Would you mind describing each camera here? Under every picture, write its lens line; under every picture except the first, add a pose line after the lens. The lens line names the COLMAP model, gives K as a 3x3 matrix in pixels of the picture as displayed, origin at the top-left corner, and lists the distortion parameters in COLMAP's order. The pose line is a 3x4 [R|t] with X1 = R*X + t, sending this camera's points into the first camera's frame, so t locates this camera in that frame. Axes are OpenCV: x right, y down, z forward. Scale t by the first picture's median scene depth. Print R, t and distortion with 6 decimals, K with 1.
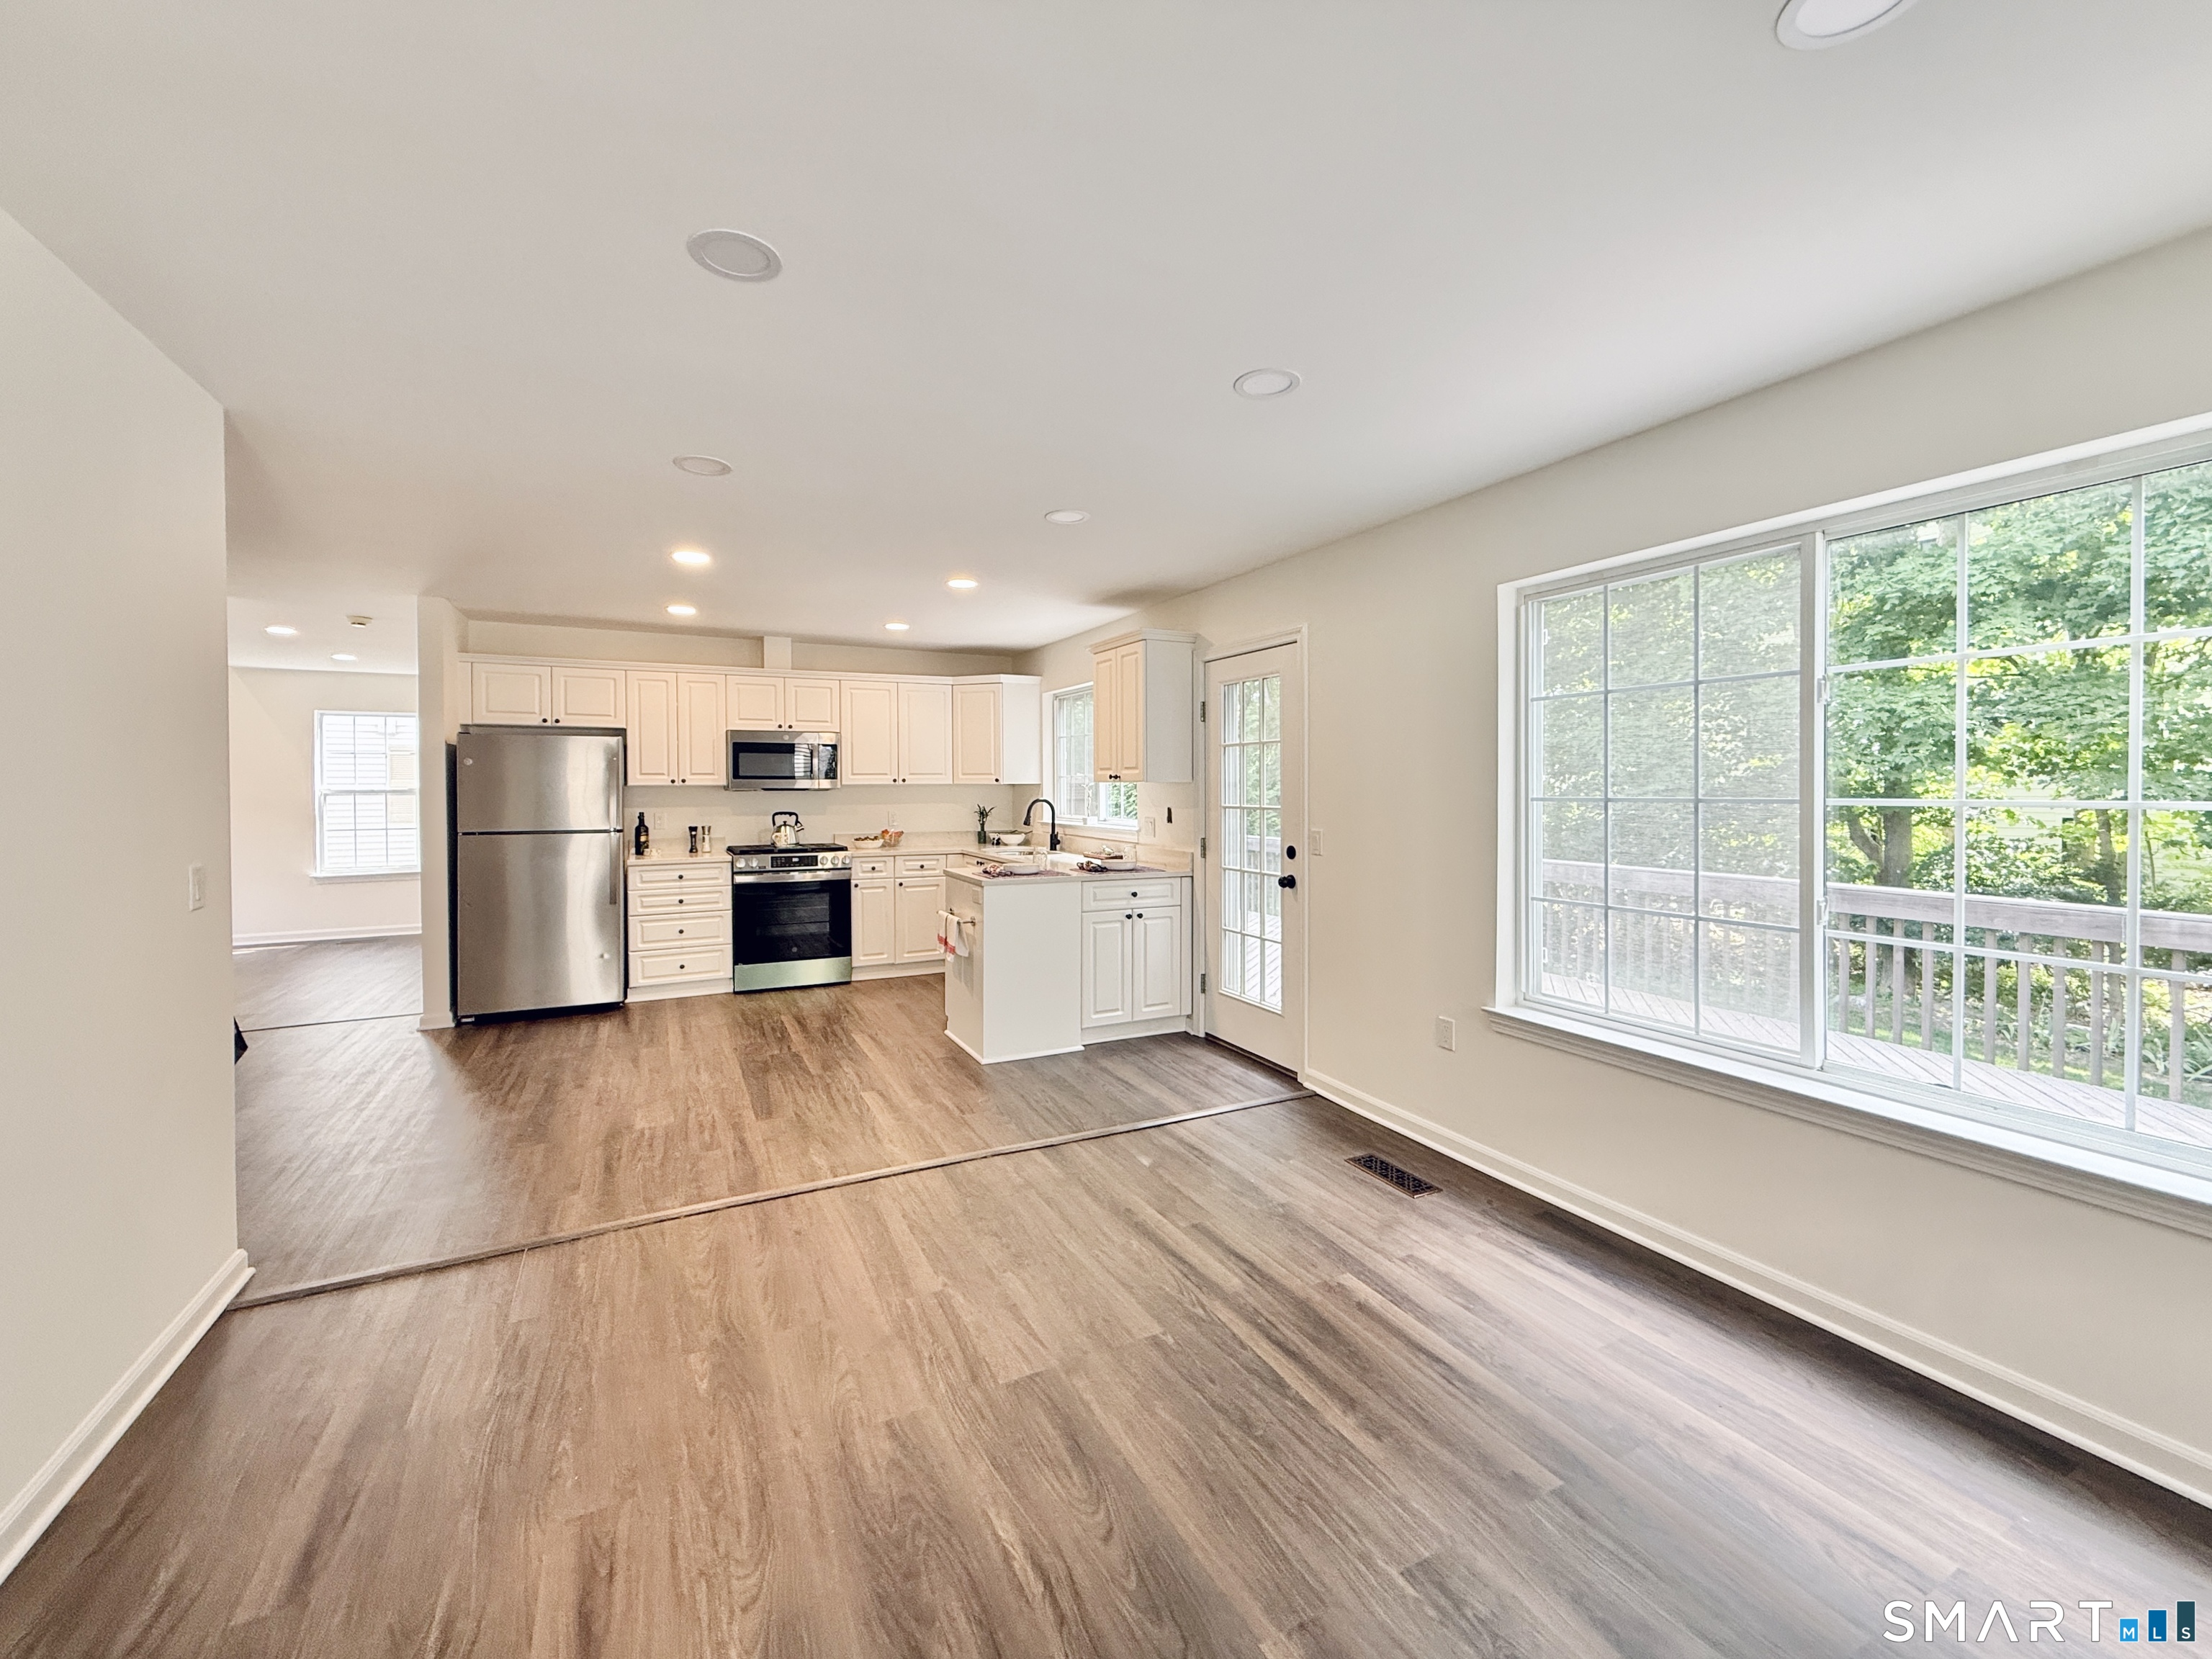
lens RADIAL K [[877.9, 0, 1096.8], [0, 877.9, 801.9], [0, 0, 1]] dist [-0.001560, -0.000045]
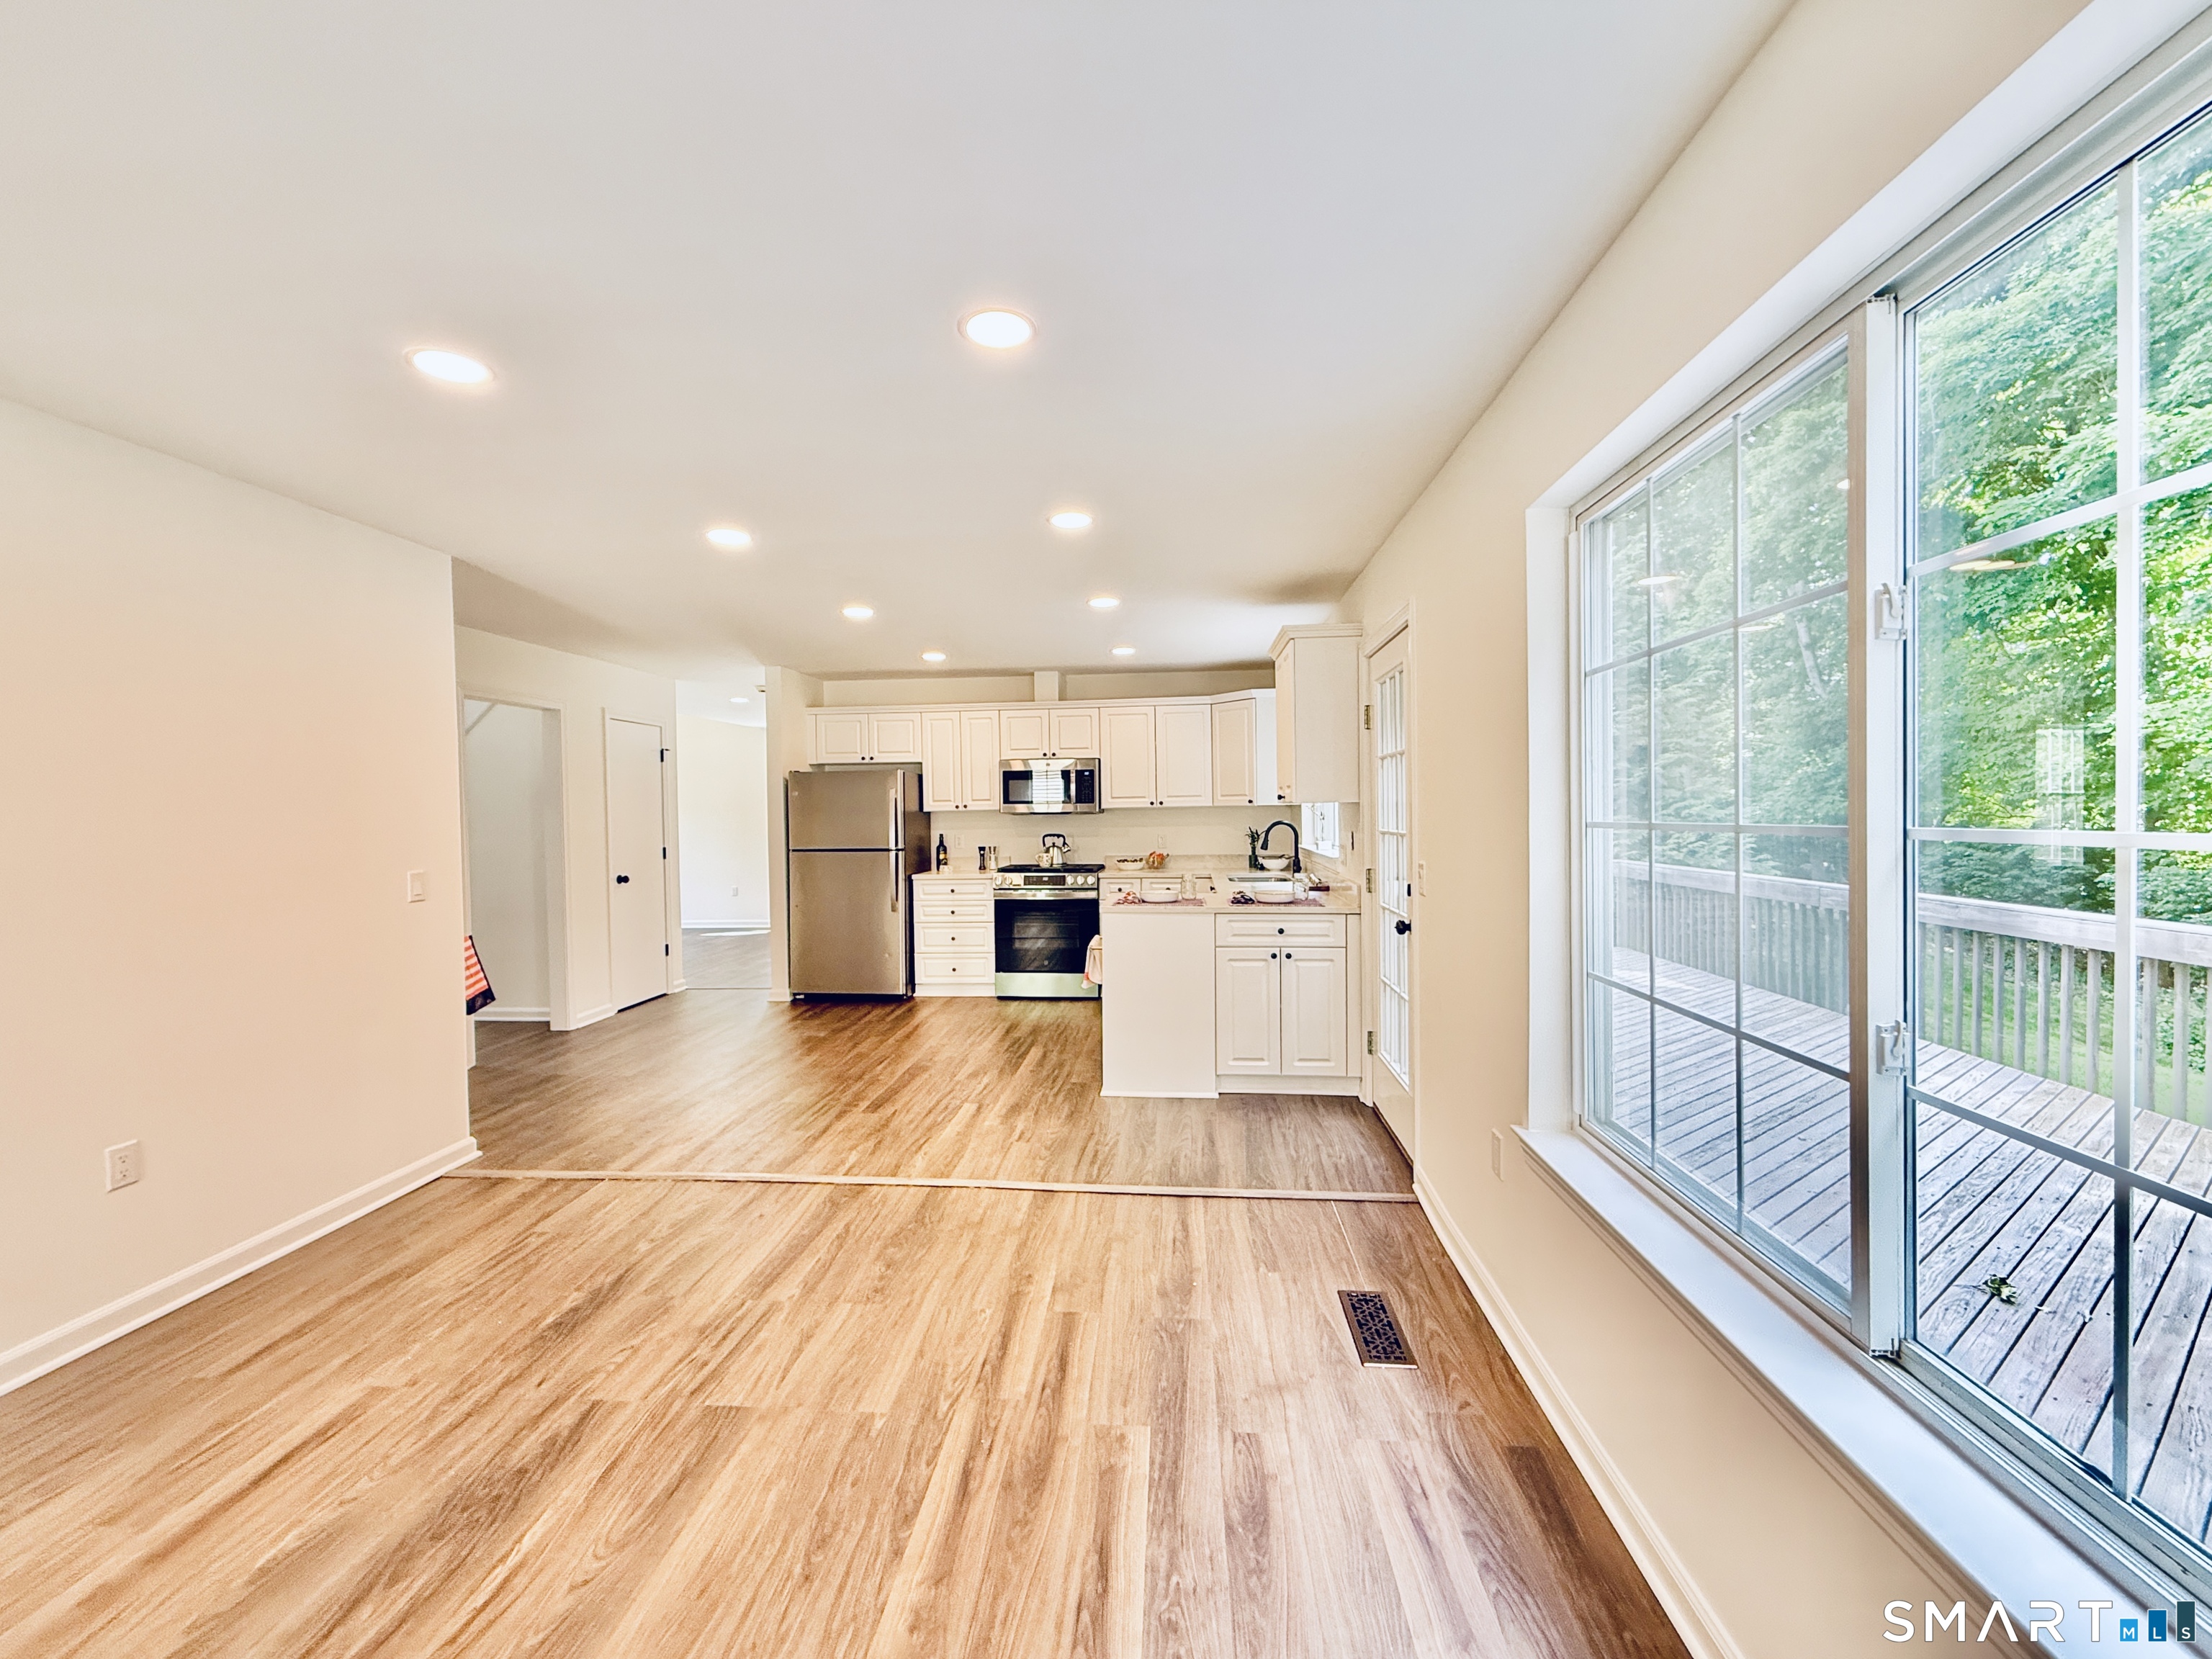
lens RADIAL K [[874.6, 0, 1106.0], [0, 874.6, 829.5], [0, 0, 1]] dist [0.001841, 0.000183]
pose [[0.854381, 0.002664, -0.519640, 0.352025], [0.001594, 0.999969, 0.007747, -0.003154], [0.519644, -0.007447, 0.854350, 0.165931]]
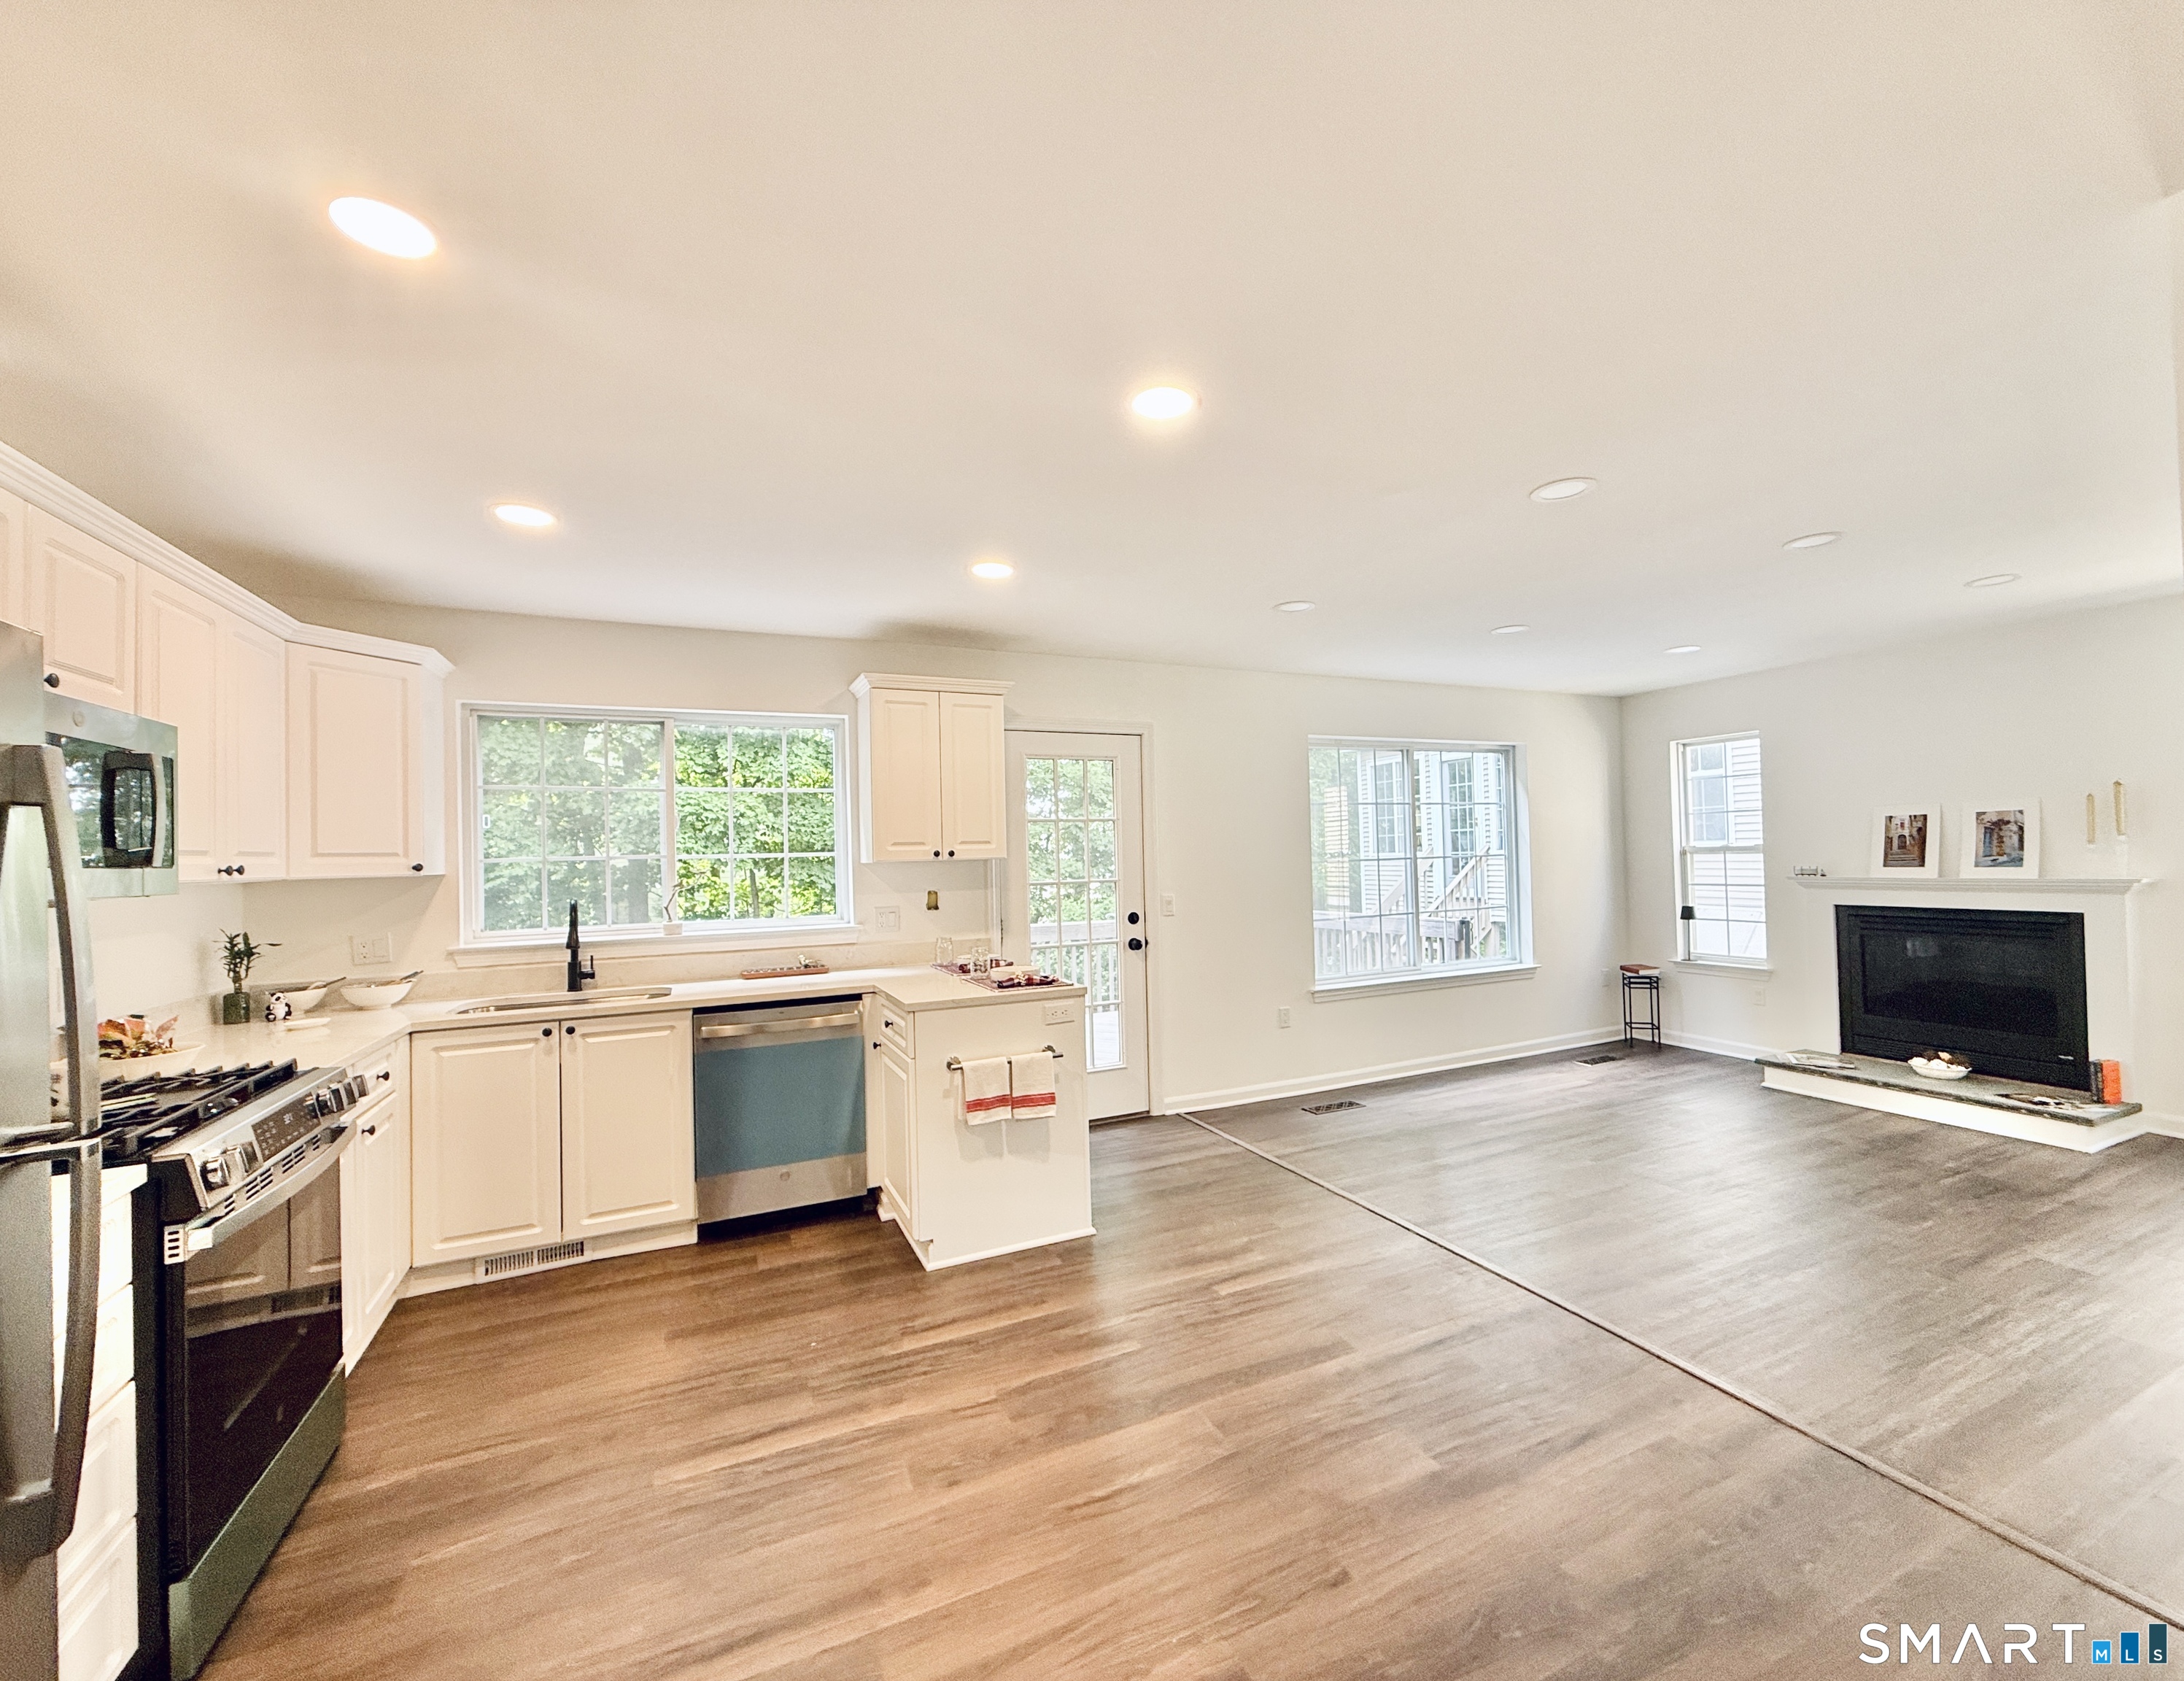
lens RADIAL K [[908.5, 0, 1092.0], [0, 908.5, 840.5], [0, 0, 1]] dist [-0.000674, -0.000104]
pose [[0.038245, 0.017402, 0.999117, -0.852958], [0.044664, 0.998819, -0.019106, -0.020420], [-0.998270, 0.045355, 0.037422, 0.897540]]
